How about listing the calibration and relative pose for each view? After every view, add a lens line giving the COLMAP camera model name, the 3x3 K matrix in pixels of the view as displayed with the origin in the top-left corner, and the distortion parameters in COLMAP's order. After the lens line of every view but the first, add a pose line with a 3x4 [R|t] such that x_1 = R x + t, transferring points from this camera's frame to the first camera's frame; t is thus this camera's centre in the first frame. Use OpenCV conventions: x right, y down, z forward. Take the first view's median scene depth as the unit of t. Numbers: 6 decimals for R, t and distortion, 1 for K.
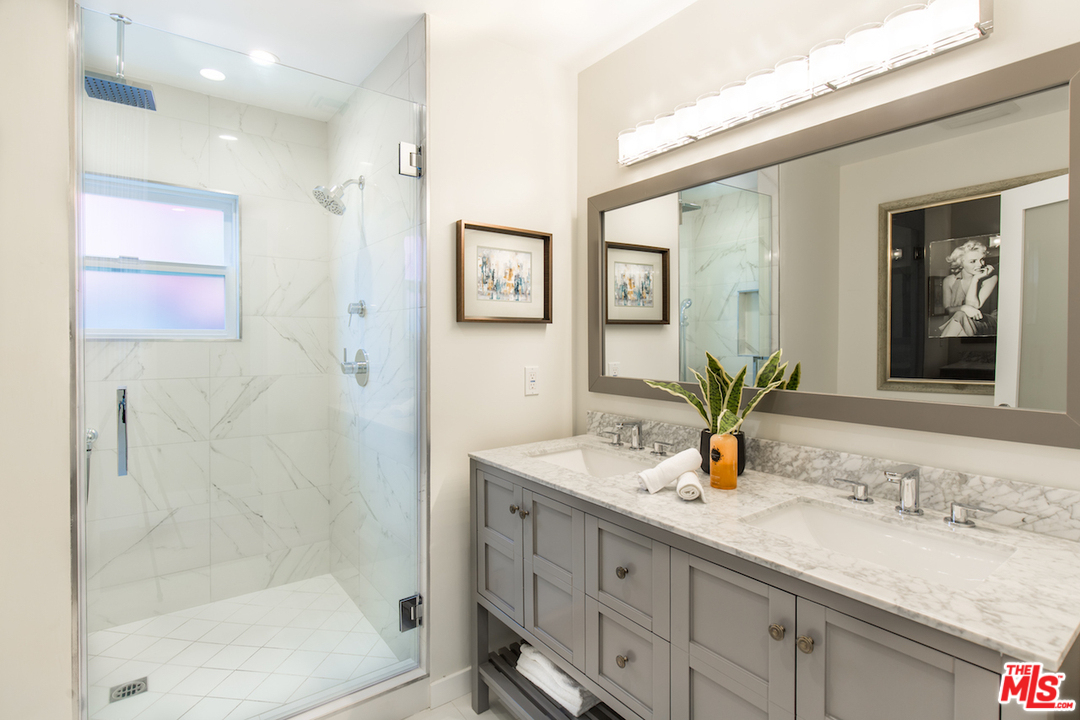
lens RADIAL K [[533.2, 0, 541.0], [0, 533.2, 349.1], [0, 0, 1]] dist [0.001527, 0.000253]
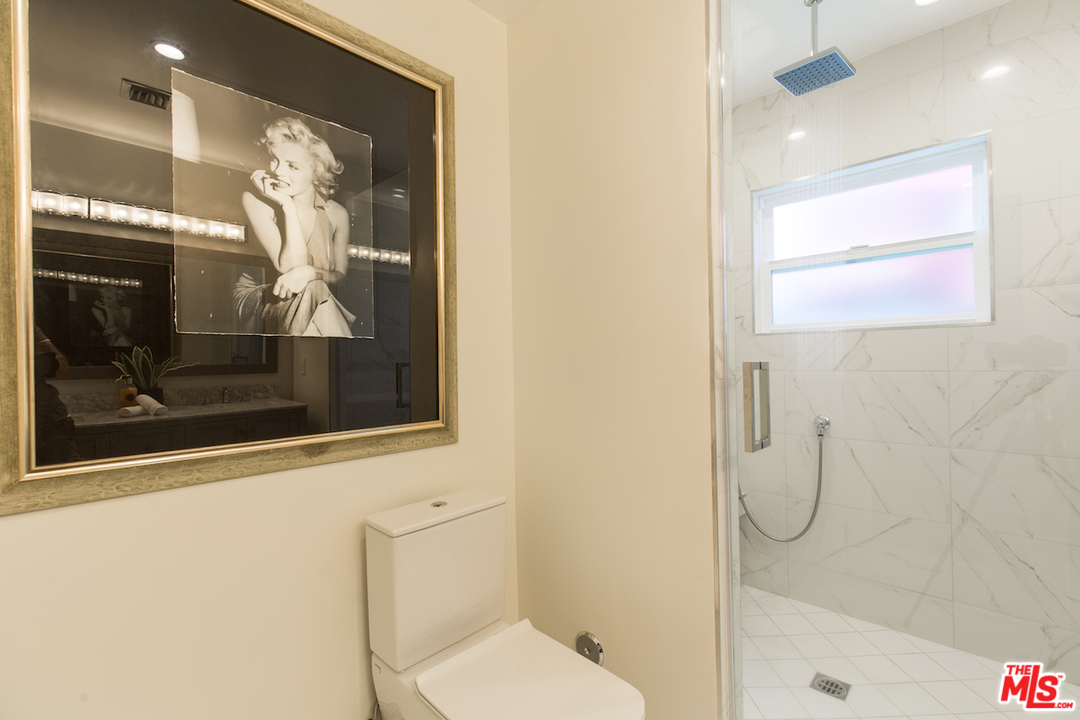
lens RADIAL K [[485.5, 0, 540.0], [0, 485.5, 360.0], [0, 0, 1]] dist [0.002862, 0.000474]
pose [[0.170329, -0.007865, -0.985356, 0.008302], [0.002022, 0.999969, -0.007632, 0.039754], [0.985385, -0.000693, 0.170340, 0.247479]]
